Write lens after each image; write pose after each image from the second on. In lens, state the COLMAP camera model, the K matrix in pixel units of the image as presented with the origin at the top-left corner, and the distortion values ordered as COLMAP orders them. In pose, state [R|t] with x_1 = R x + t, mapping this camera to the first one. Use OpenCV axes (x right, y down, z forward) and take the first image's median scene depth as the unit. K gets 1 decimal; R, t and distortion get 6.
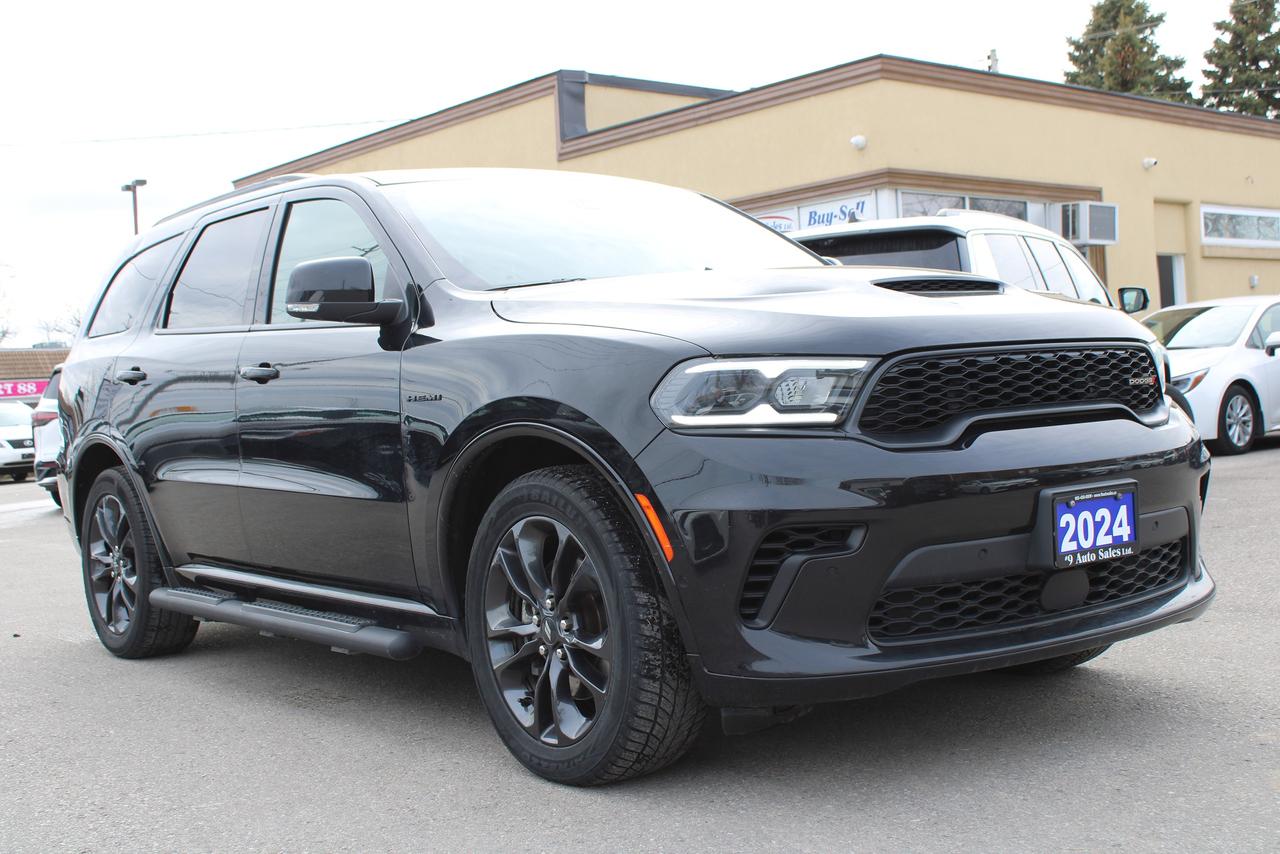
lens RADIAL K [[1568.2, 0, 640.6], [0, 1568.2, 425.4], [0, 0, 1]] dist [-0.028989, 0.000000]
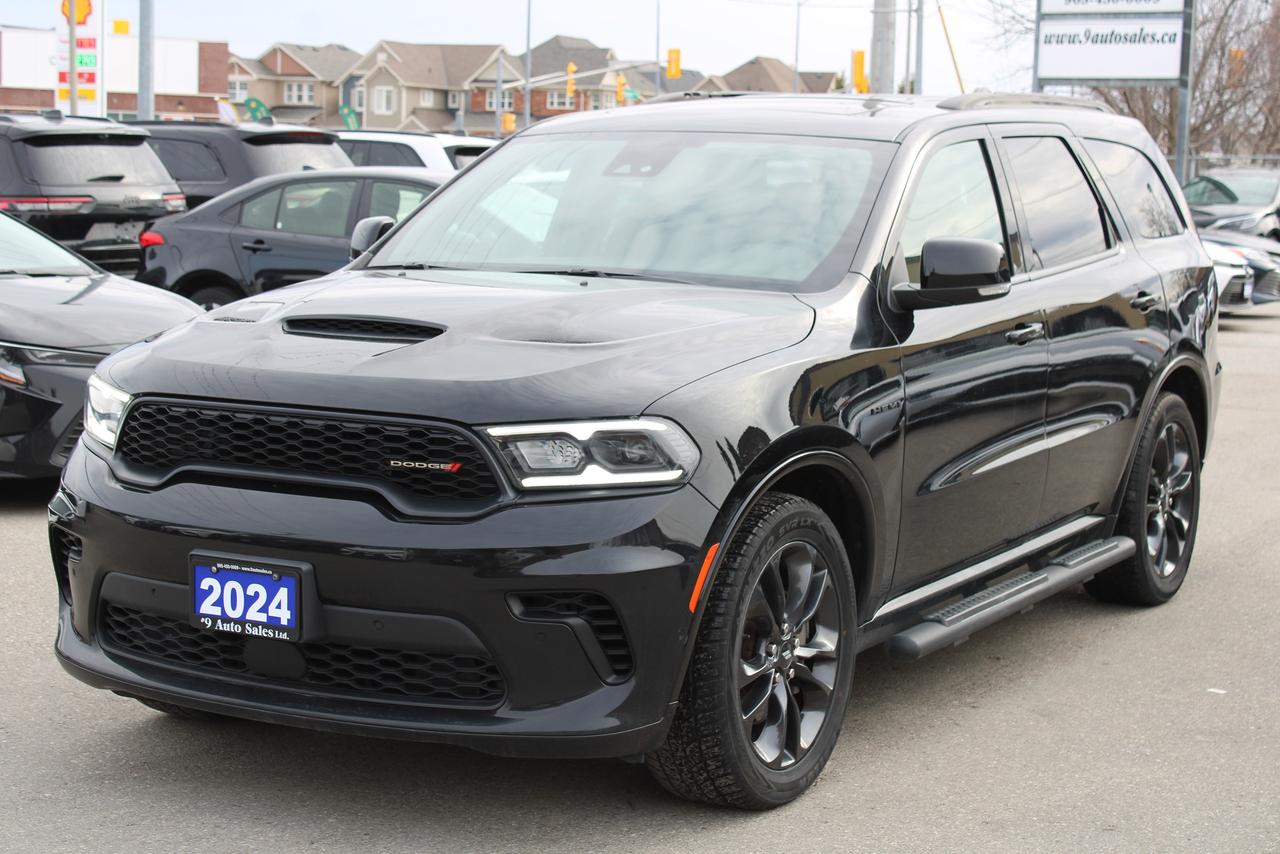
lens RADIAL K [[2278.7, 0, 639.9], [0, 2278.7, 428.5], [0, 0, 1]] dist [0.026554, 0.000000]
pose [[0.394298, 0.173973, -0.902365, 1.686245], [-0.058352, 0.984676, 0.164345, -0.295232], [0.917128, -0.012146, 0.398407, 0.666465]]
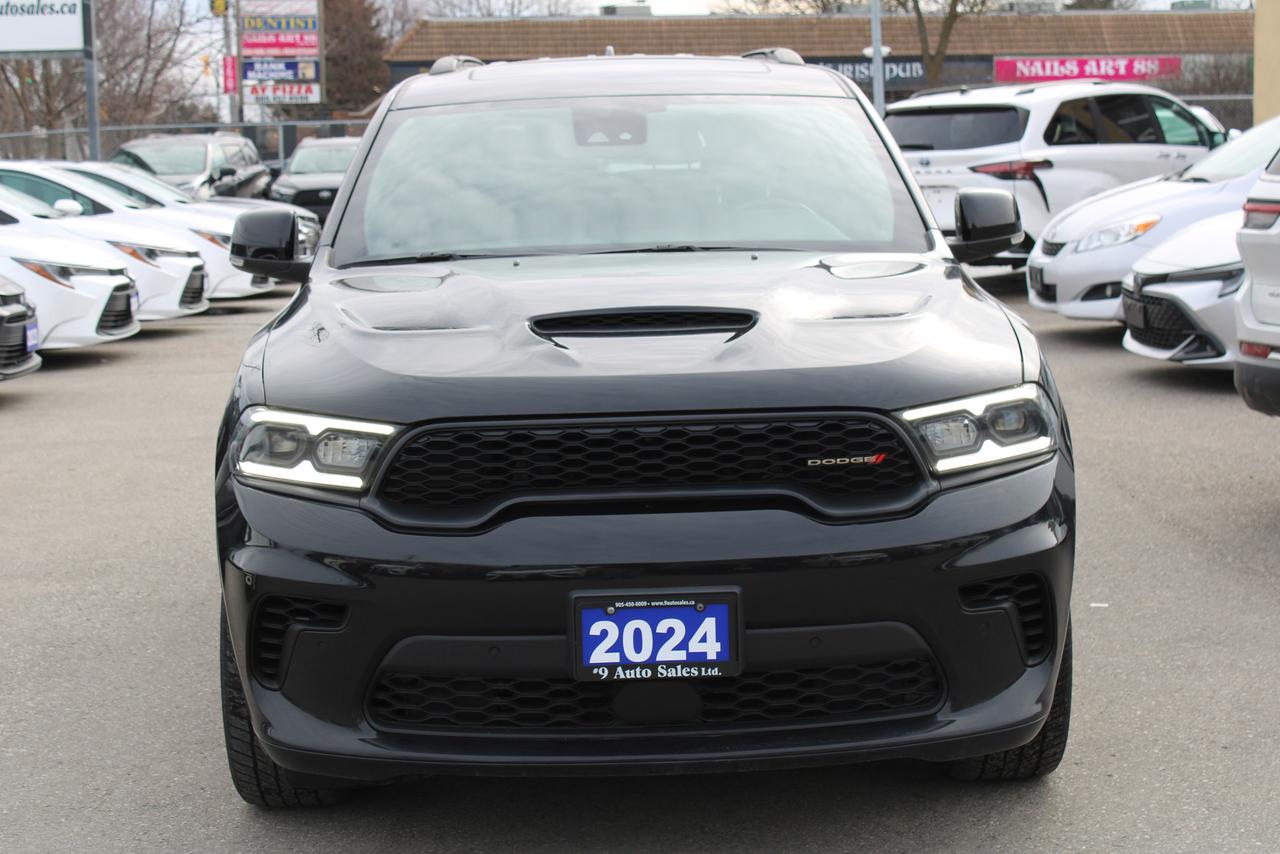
lens RADIAL K [[2278.7, 0, 640.8], [0, 2278.7, 426.4], [0, 0, 1]] dist [0.026554, 0.000000]
pose [[0.811409, 0.115170, -0.573019, 0.999990], [-0.034637, 0.988146, 0.149558, -0.239941], [0.583451, -0.101505, 0.805780, 0.000843]]
